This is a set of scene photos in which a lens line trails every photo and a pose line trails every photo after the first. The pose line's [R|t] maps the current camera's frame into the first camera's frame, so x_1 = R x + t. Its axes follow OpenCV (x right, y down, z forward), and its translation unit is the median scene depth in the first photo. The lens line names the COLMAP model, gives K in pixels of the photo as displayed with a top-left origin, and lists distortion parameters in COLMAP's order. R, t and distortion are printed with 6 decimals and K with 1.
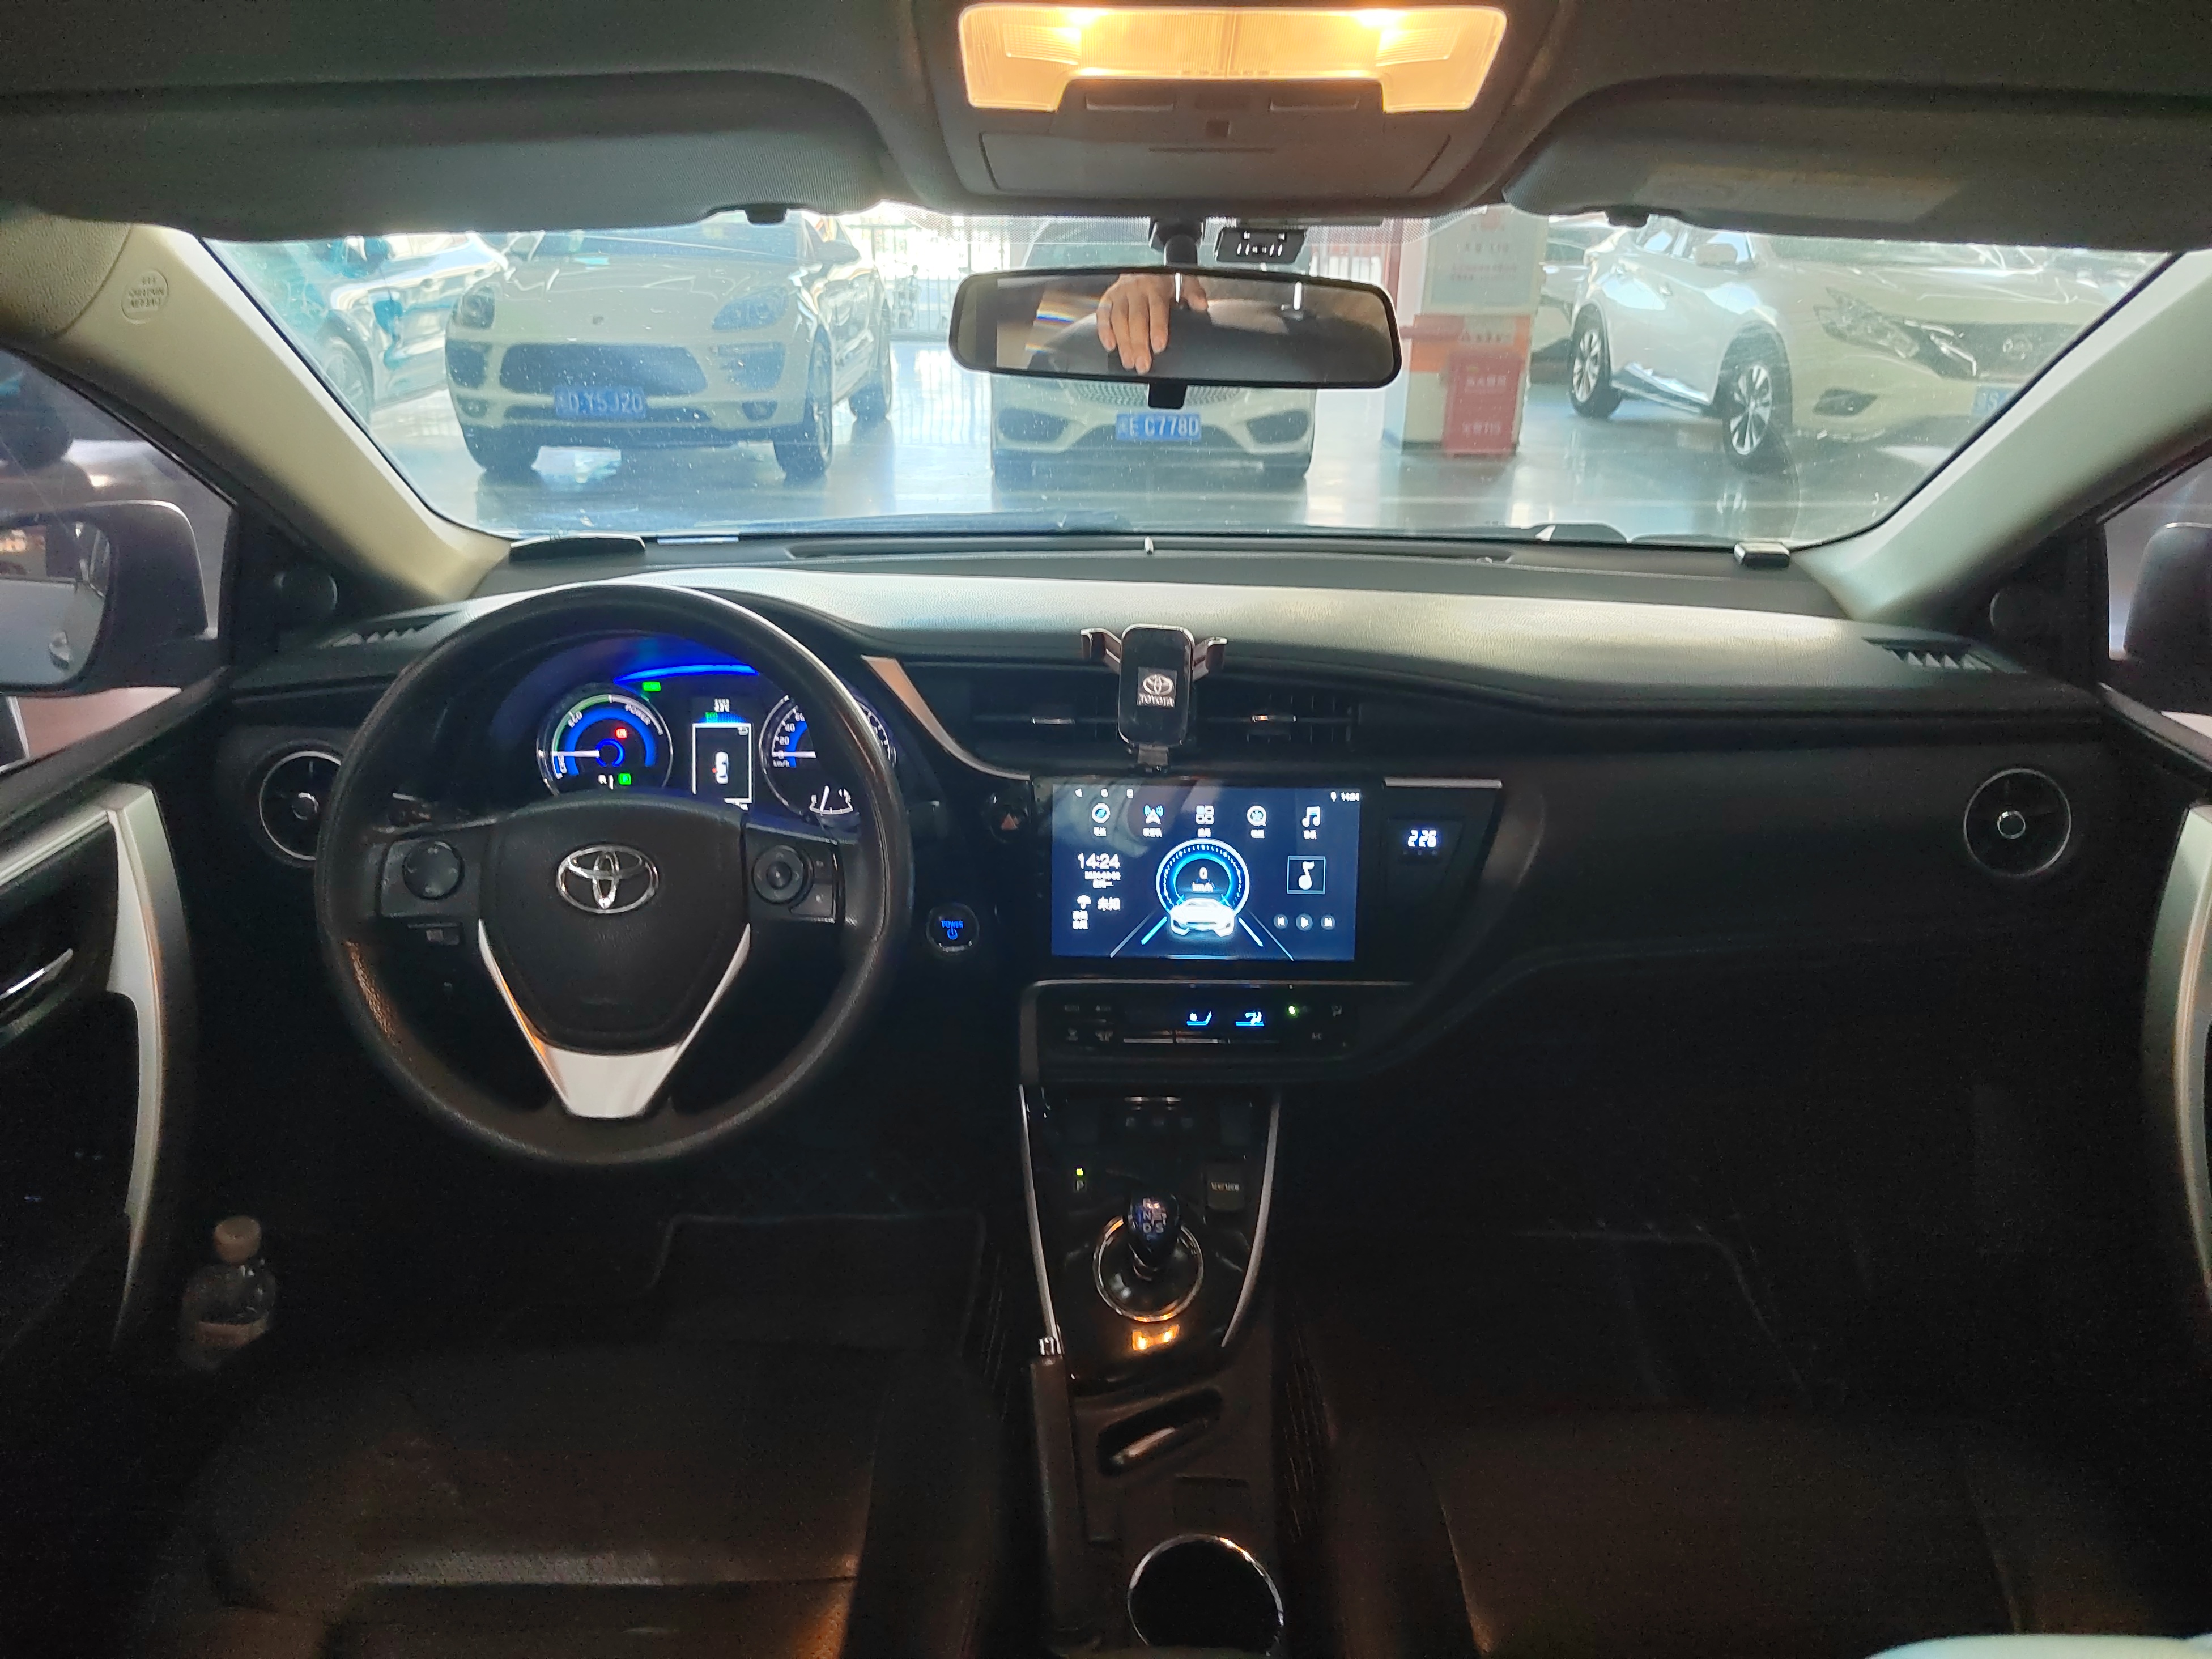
lens RADIAL K [[1524.5, 0, 1102.6], [0, 1524.5, 834.0], [0, 0, 1]] dist [0.039320, -0.018104]
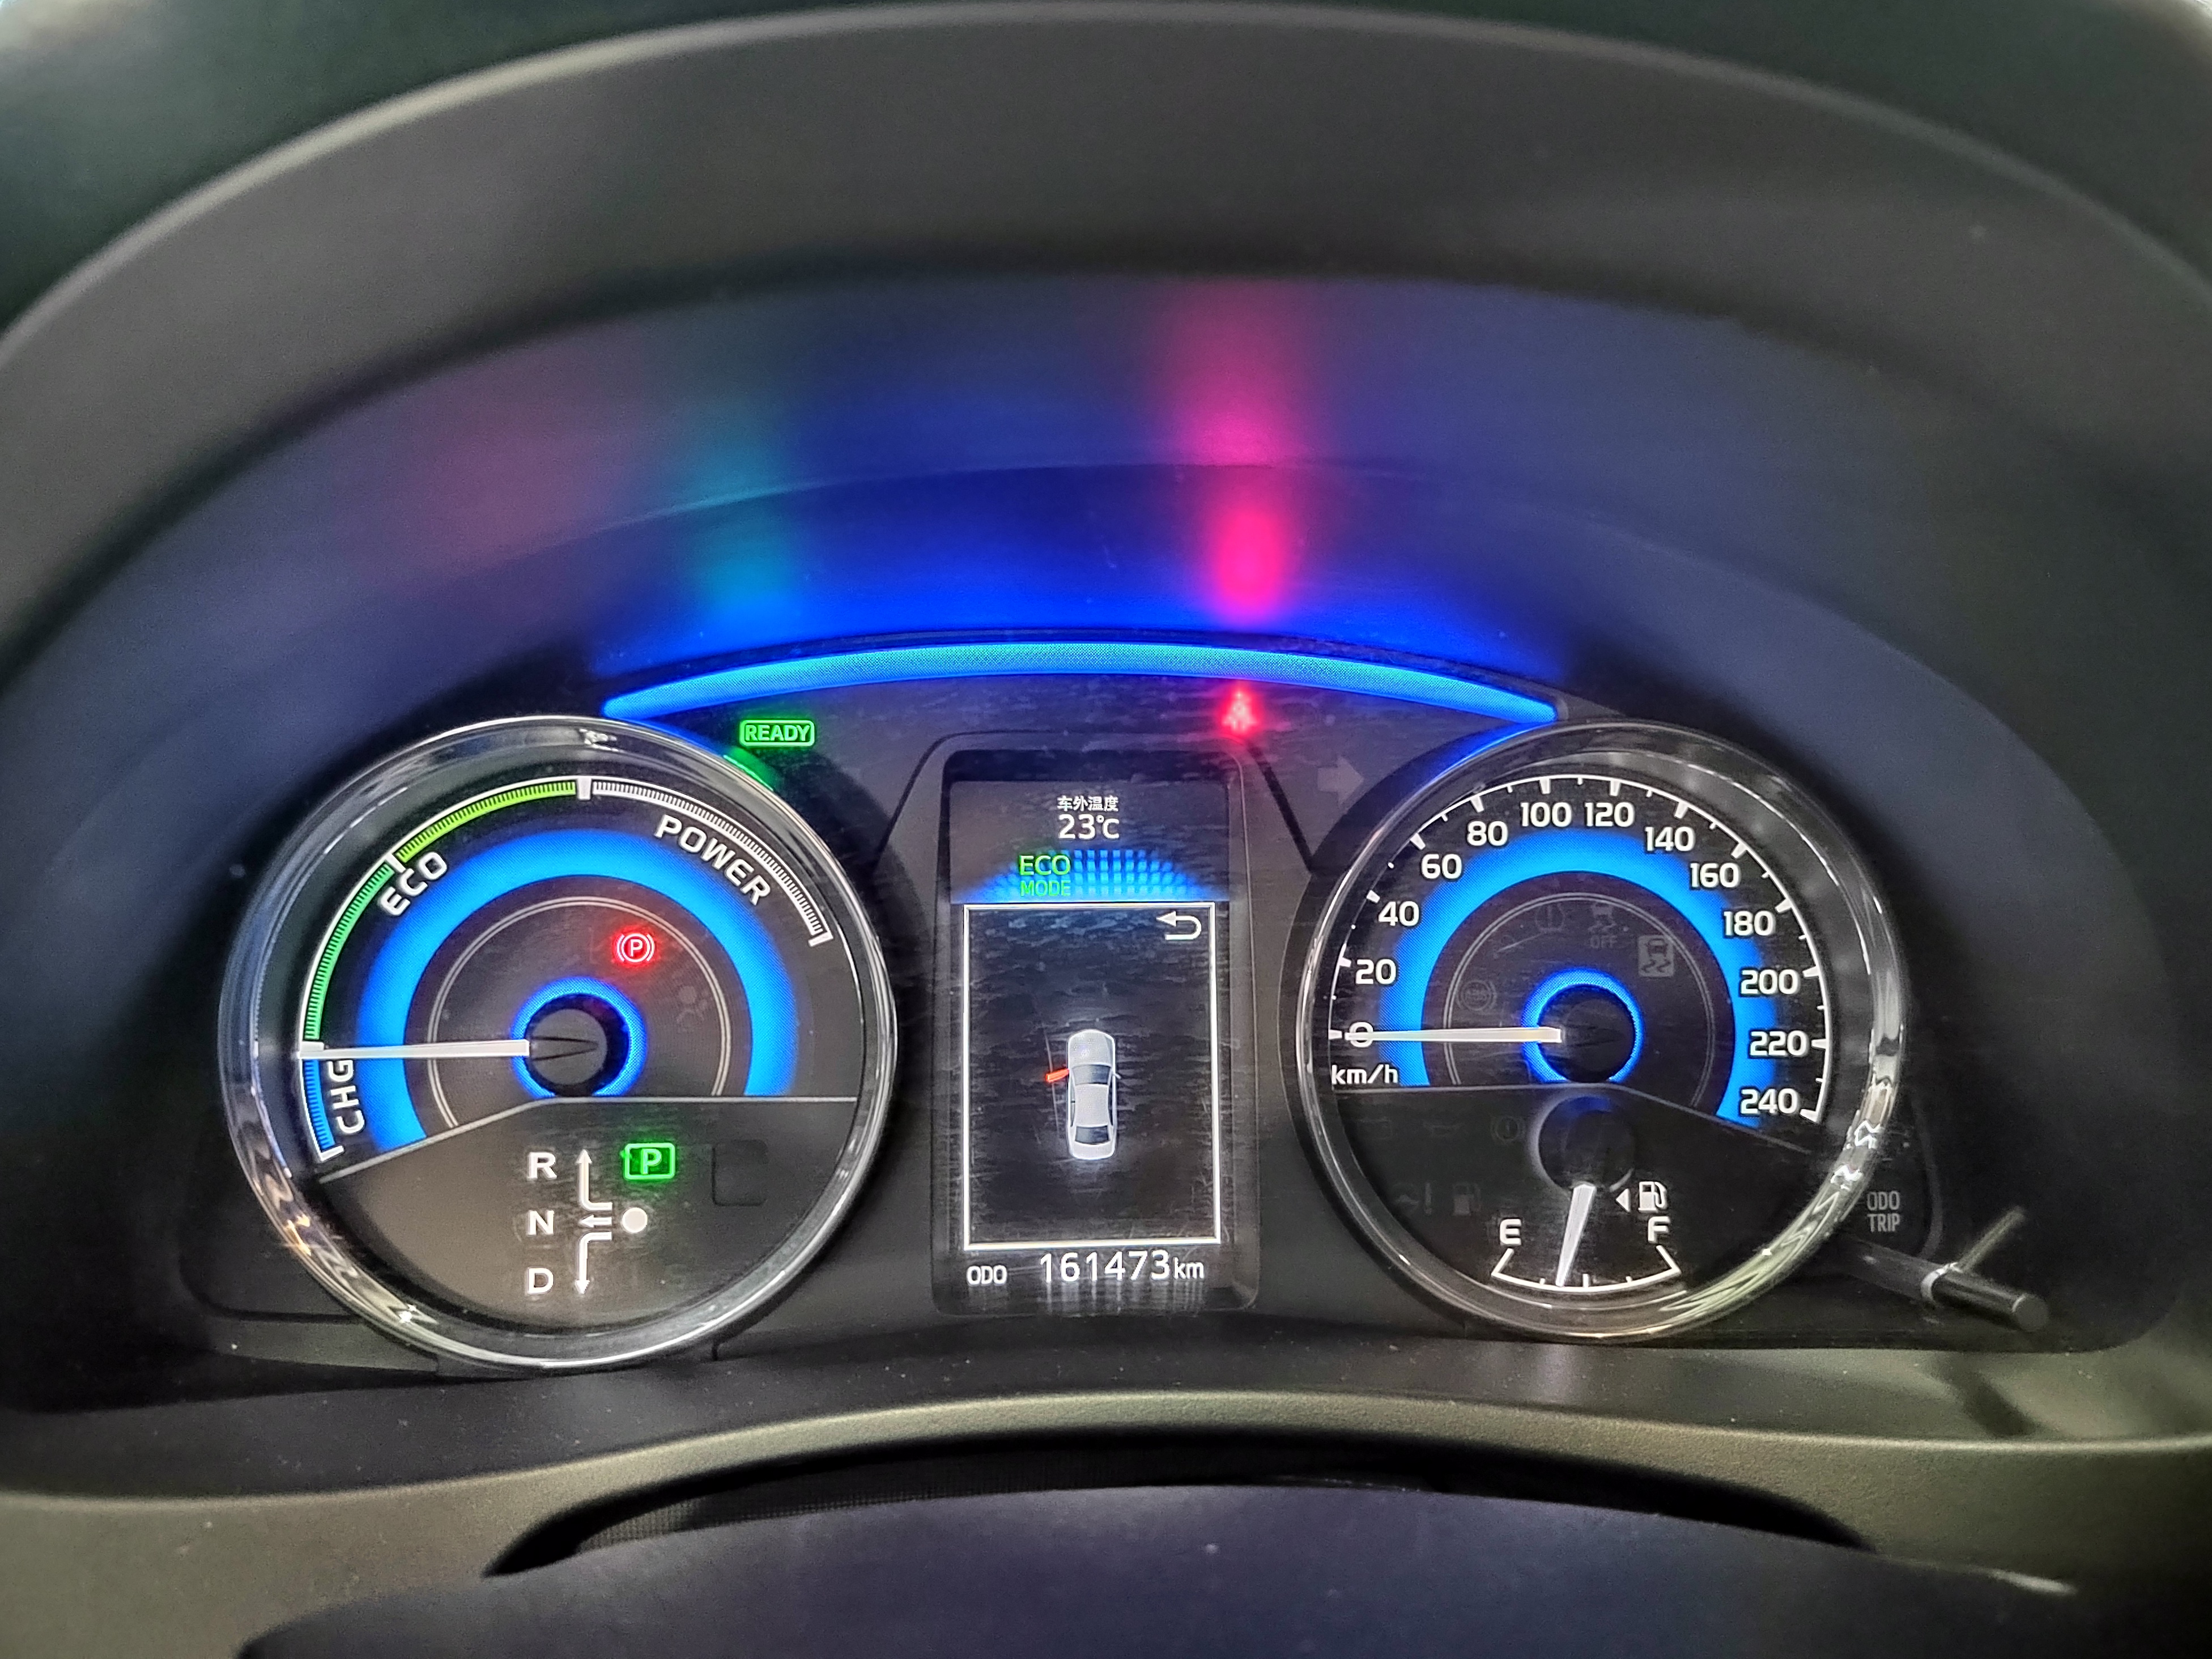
lens RADIAL K [[1524.5, 0, 1110.5], [0, 1524.5, 828.3], [0, 0, 1]] dist [0.039320, -0.018104]
pose [[0.999179, -0.009540, 0.039386, -0.254972], [0.013066, 0.995832, -0.090262, -0.061785], [-0.038361, 0.090702, 0.995139, 0.778464]]
